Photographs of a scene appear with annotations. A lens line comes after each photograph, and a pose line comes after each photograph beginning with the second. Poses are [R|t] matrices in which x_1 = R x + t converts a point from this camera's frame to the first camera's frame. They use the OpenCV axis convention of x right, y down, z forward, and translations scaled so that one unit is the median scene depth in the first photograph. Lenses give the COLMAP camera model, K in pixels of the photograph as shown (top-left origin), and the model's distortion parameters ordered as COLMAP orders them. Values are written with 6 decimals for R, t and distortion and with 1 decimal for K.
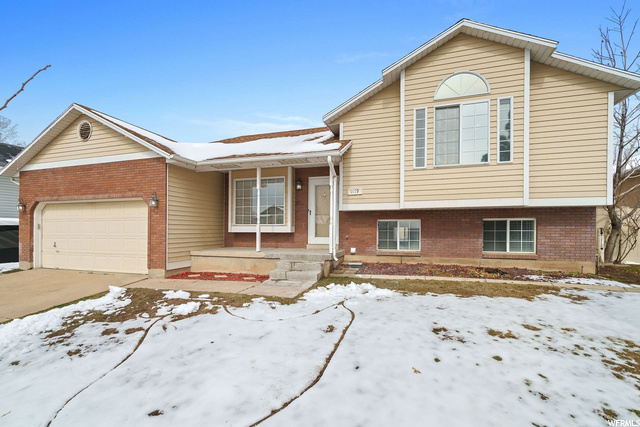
lens RADIAL K [[278.5, 0, 319.1], [0, 278.5, 233.7], [0, 0, 1]] dist [-0.003354, 0.000058]
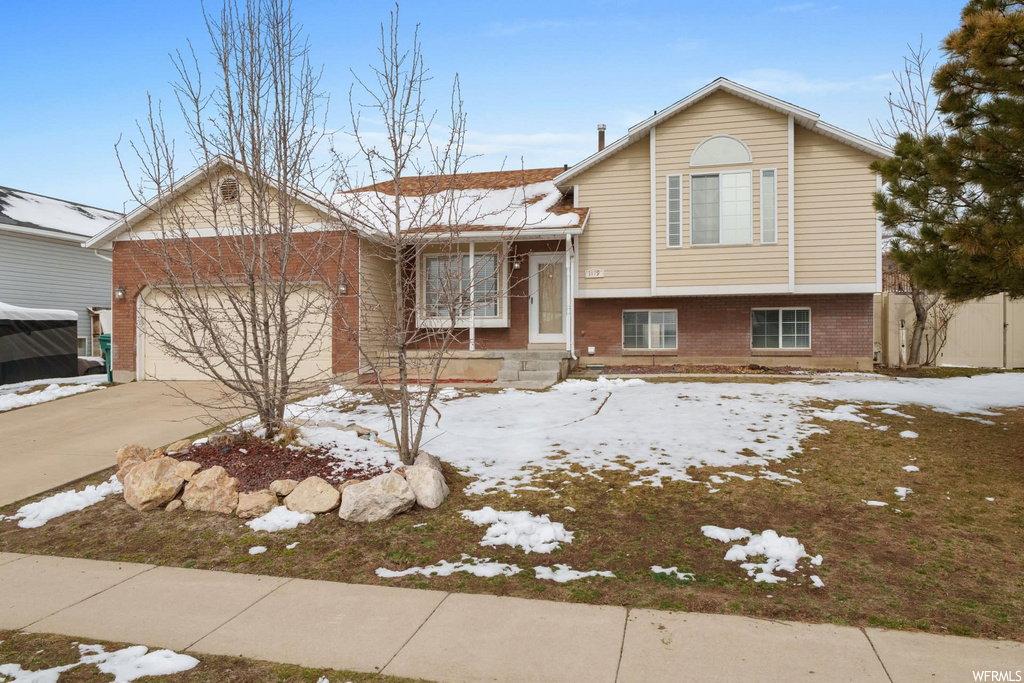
lens RADIAL K [[691.5, 0, 511.6], [0, 691.5, 340.0], [0, 0, 1]] dist [0.007849, -0.007803]
pose [[0.996982, -0.005150, 0.077461, -0.267736], [0.006536, 0.999823, -0.017641, 0.070694], [-0.077357, 0.018094, 0.996839, -0.959988]]
